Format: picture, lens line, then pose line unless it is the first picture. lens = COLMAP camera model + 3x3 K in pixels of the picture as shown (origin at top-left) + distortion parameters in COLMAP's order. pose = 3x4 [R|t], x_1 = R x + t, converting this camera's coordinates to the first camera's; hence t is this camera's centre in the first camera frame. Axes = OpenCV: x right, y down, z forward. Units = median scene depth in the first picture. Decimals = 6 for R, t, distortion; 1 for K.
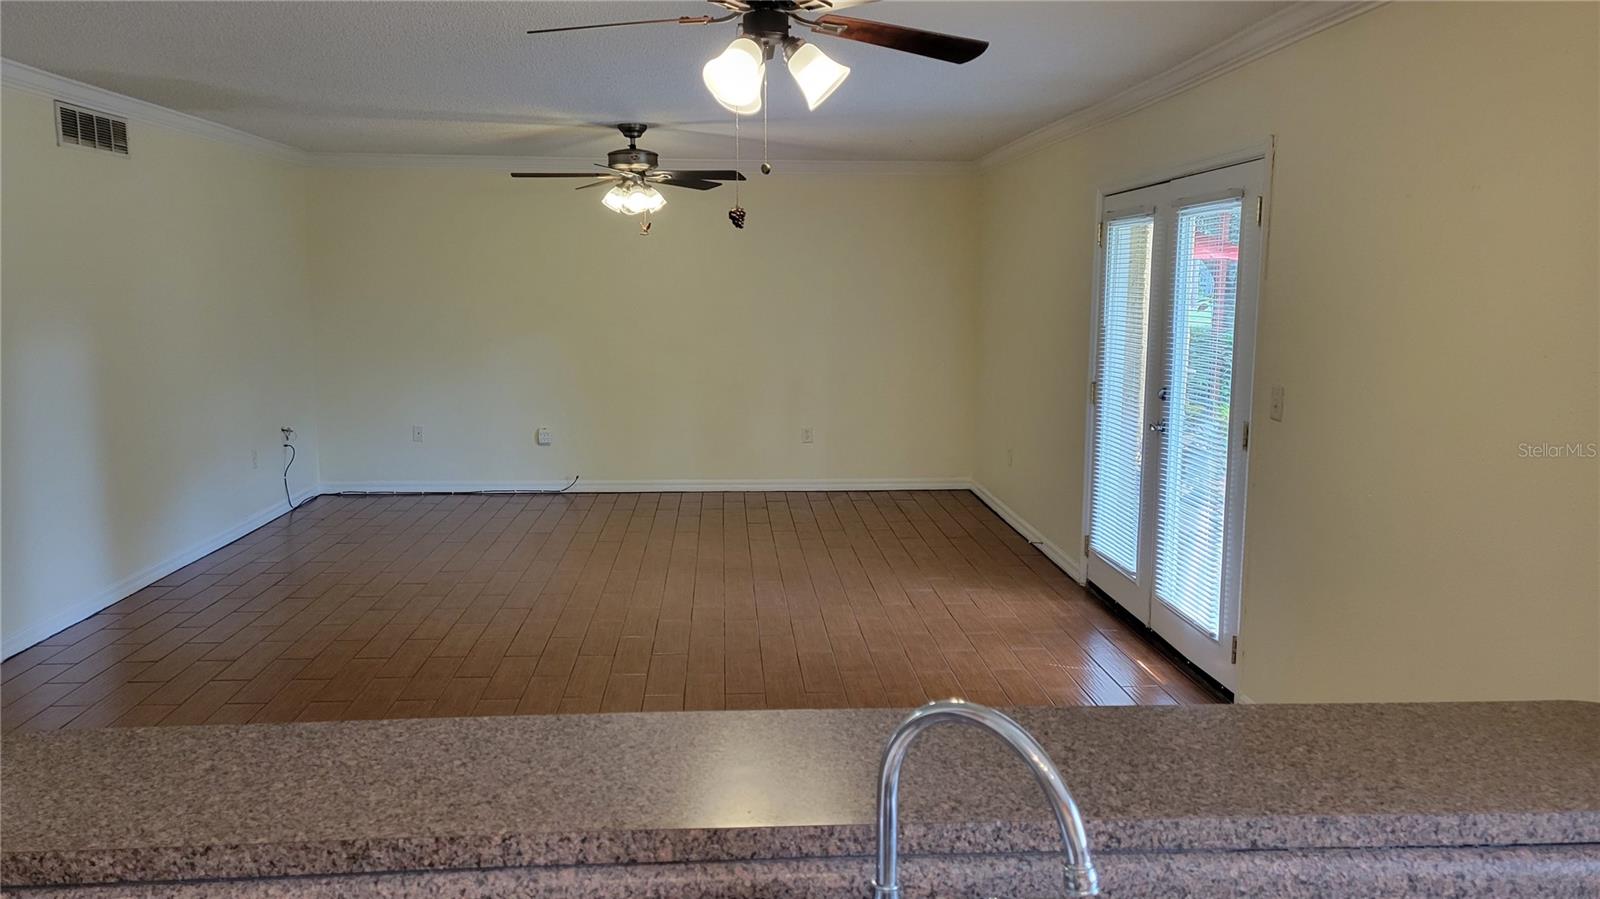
lens RADIAL K [[1162.4, 0, 826.7], [0, 1162.4, 442.6], [0, 0, 1]] dist [0.086482, -0.073900]
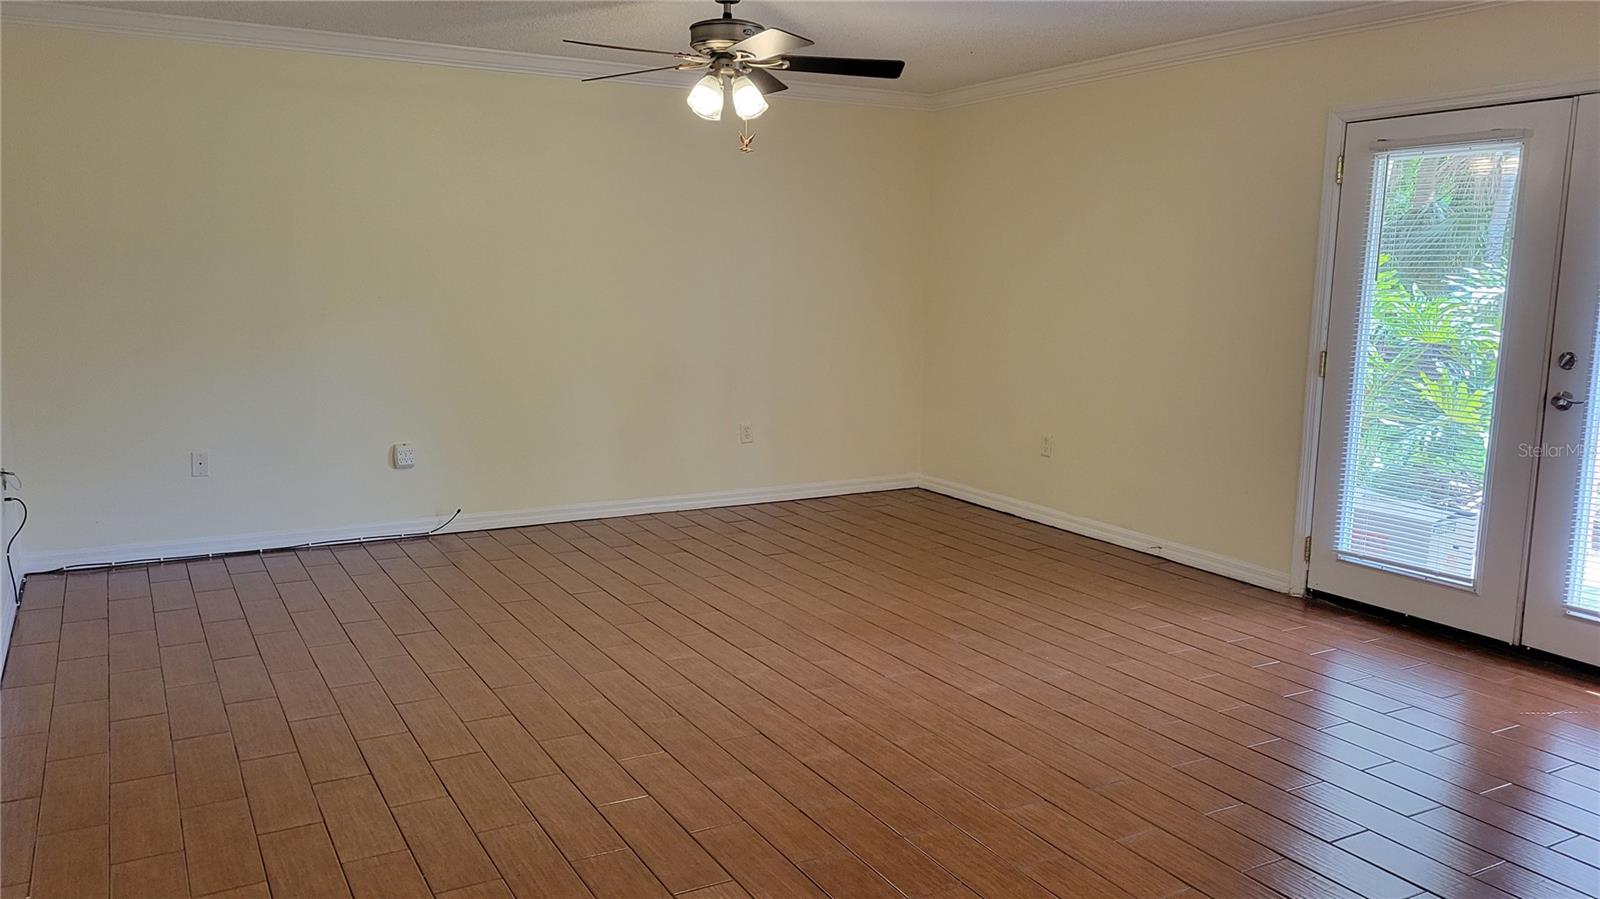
lens RADIAL K [[1162.4, 0, 826.7], [0, 1162.4, 442.6], [0, 0, 1]] dist [0.086482, -0.073900]
pose [[0.906506, -0.056819, 0.418352, -0.392399], [0.051018, 0.998384, 0.025048, -0.022592], [-0.419099, -0.001362, 0.907940, 0.348151]]
